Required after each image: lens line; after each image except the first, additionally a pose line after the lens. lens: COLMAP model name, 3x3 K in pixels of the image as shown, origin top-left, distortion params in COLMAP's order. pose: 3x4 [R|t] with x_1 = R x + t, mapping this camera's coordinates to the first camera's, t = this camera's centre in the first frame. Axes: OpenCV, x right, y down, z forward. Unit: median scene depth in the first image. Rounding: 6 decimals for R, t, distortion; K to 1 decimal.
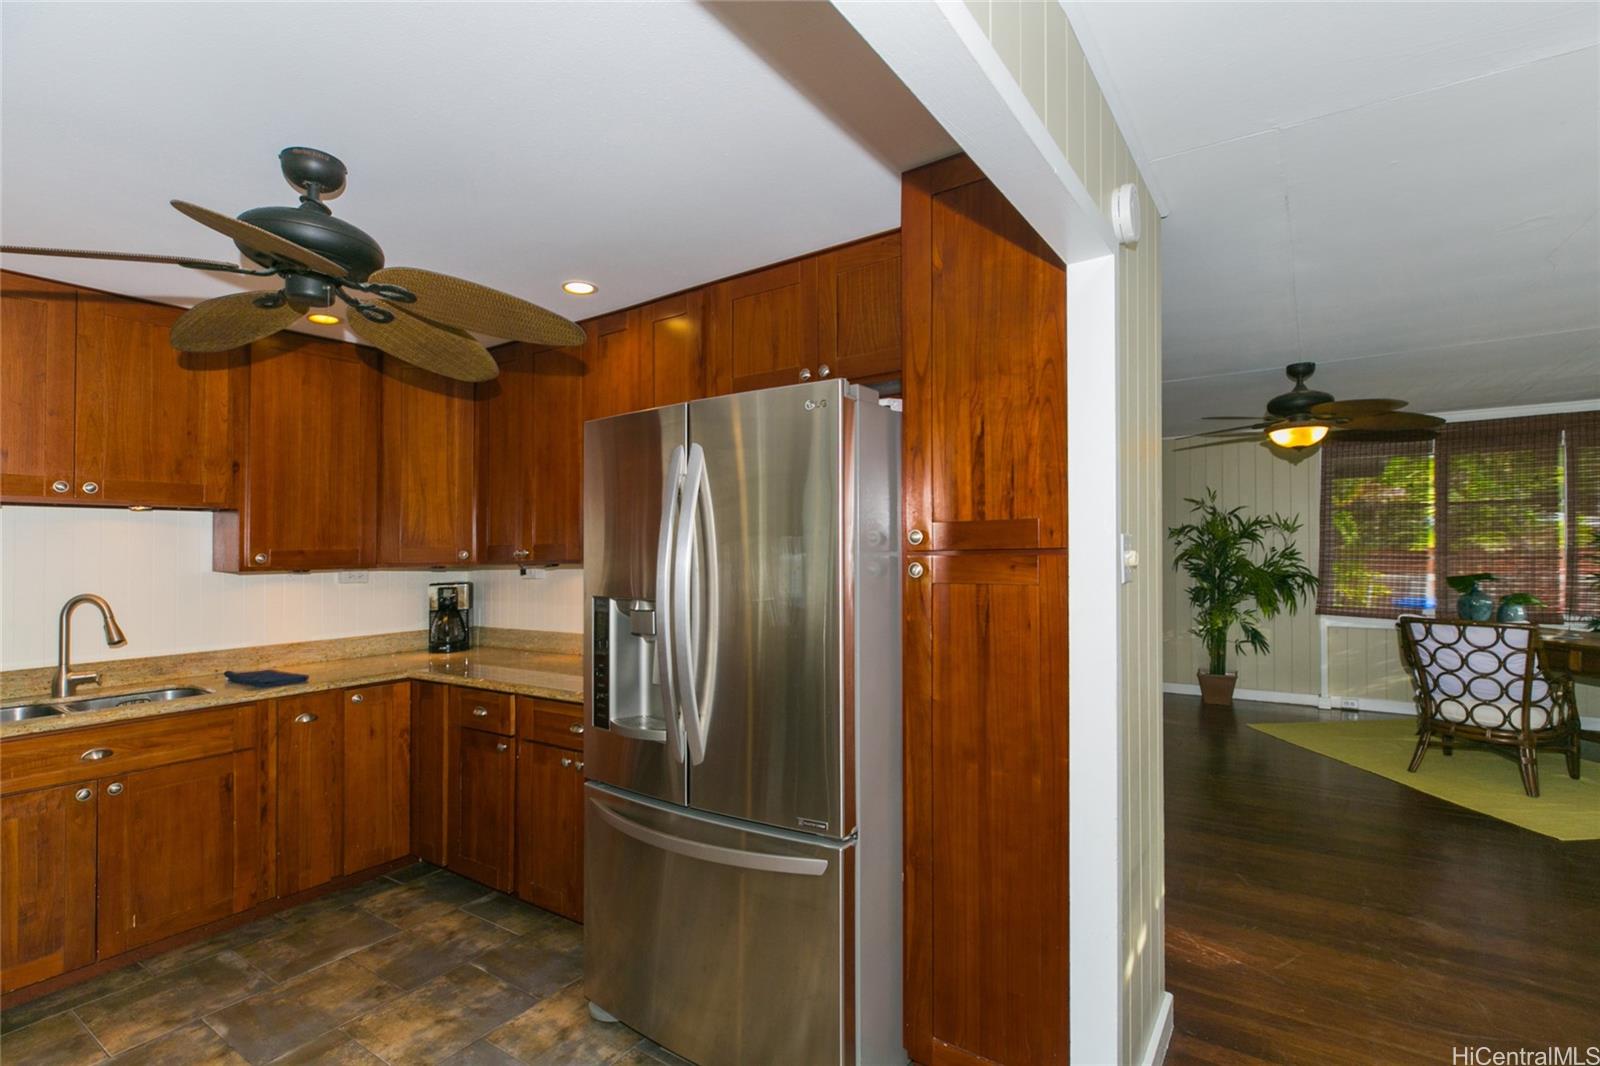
lens RADIAL K [[715.3, 0, 808.8], [0, 715.3, 544.1], [0, 0, 1]] dist [-0.002260, -0.001509]
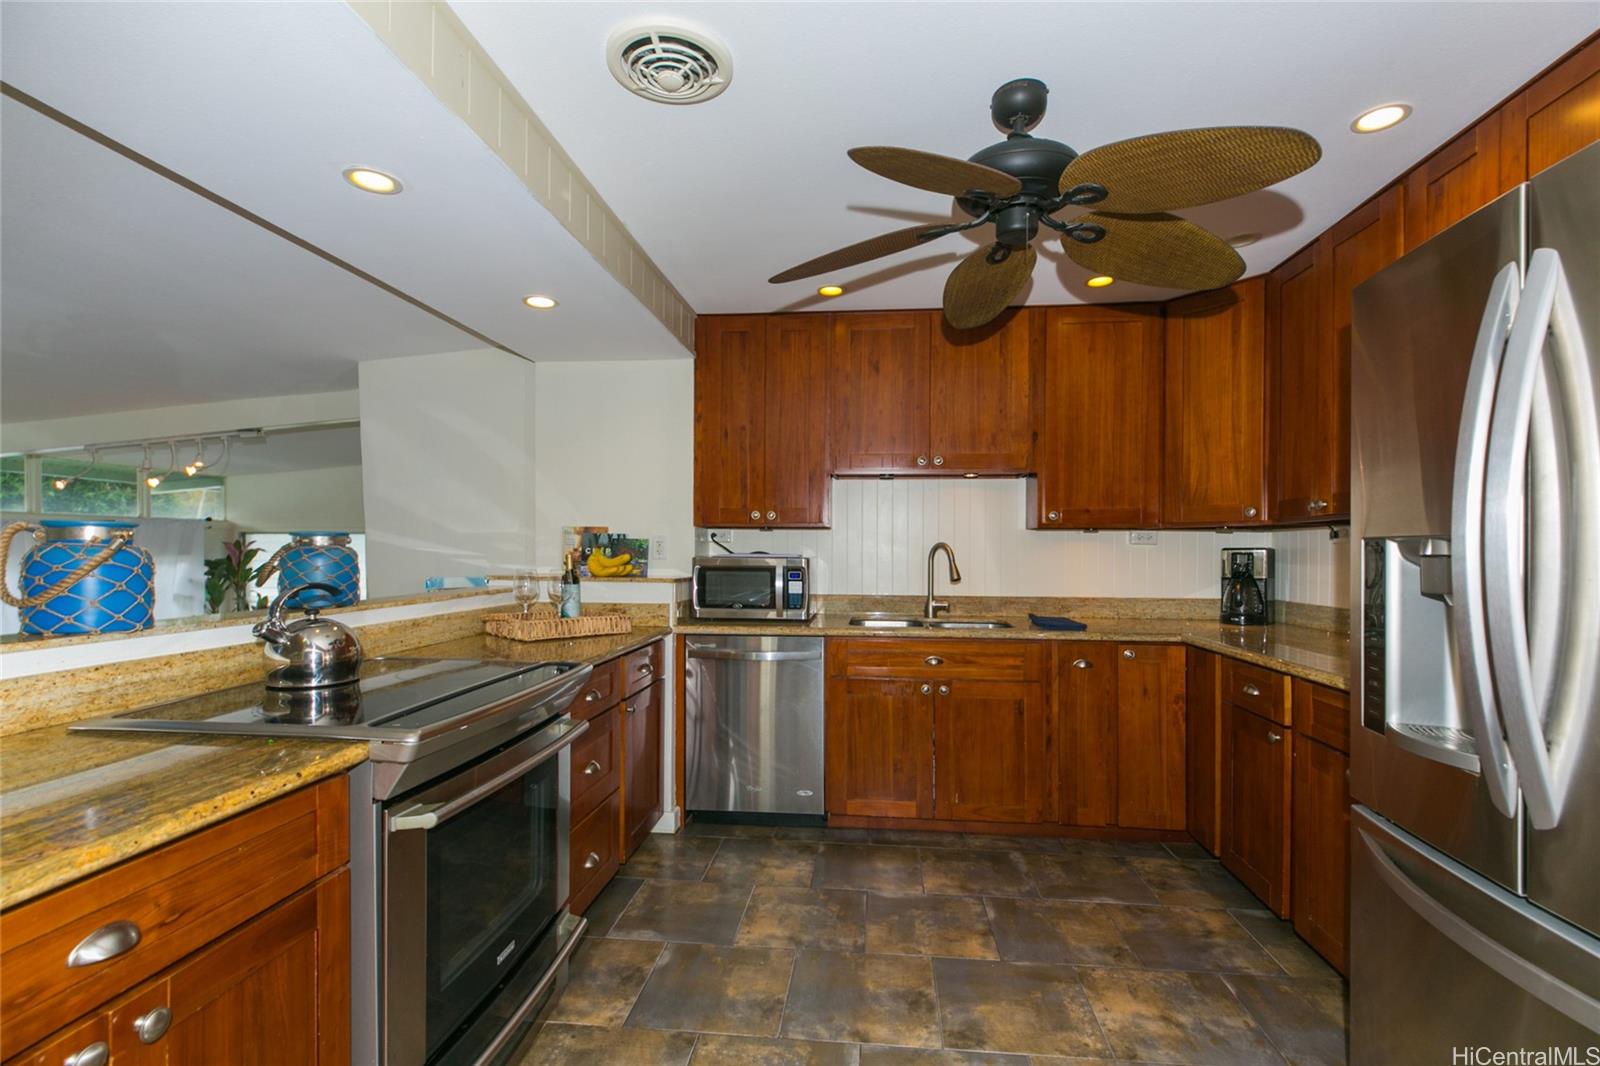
lens RADIAL K [[715.3, 0, 795.2], [0, 715.3, 536.2], [0, 0, 1]] dist [-0.002260, -0.001509]
pose [[0.471883, 0.007746, -0.881627, 0.032715], [0.005997, 0.999910, 0.011996, 0.044119], [0.881641, -0.010948, 0.471794, 0.143705]]
